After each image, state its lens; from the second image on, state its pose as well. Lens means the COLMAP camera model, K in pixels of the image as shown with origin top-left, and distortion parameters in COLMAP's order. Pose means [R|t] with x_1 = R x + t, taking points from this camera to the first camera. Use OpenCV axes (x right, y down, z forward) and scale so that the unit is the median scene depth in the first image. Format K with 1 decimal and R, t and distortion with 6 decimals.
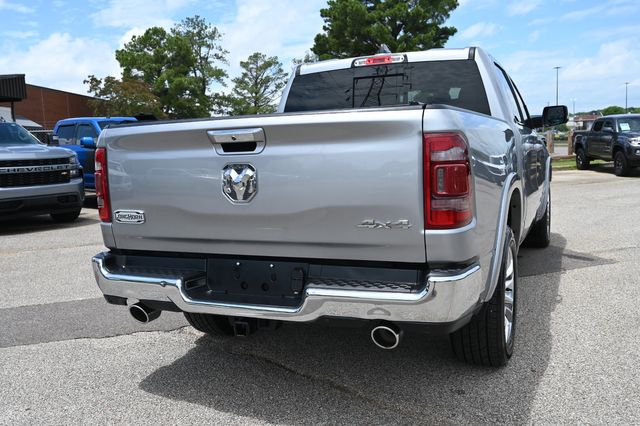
lens RADIAL K [[603.2, 0, 320.0], [0, 603.2, 213.0], [0, 0, 1]] dist [-0.001698, -0.002591]
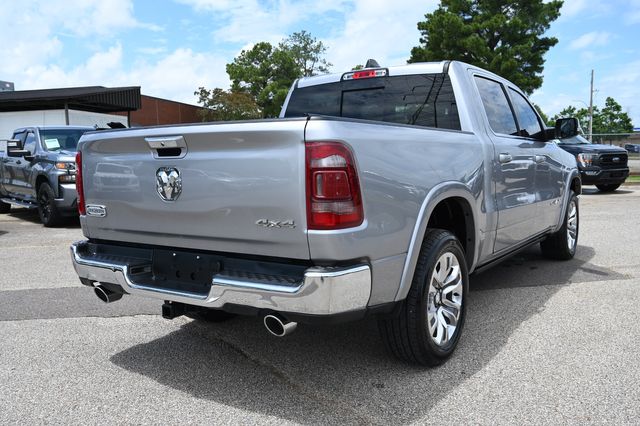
lens RADIAL K [[584.4, 0, 320.0], [0, 584.4, 213.0], [0, 0, 1]] dist [-0.004792, -0.002060]
pose [[0.984182, 0.034151, -0.173839, 0.211445], [-0.036101, 0.999316, -0.008066, 0.002874], [0.173445, 0.014214, 0.984741, -0.026755]]
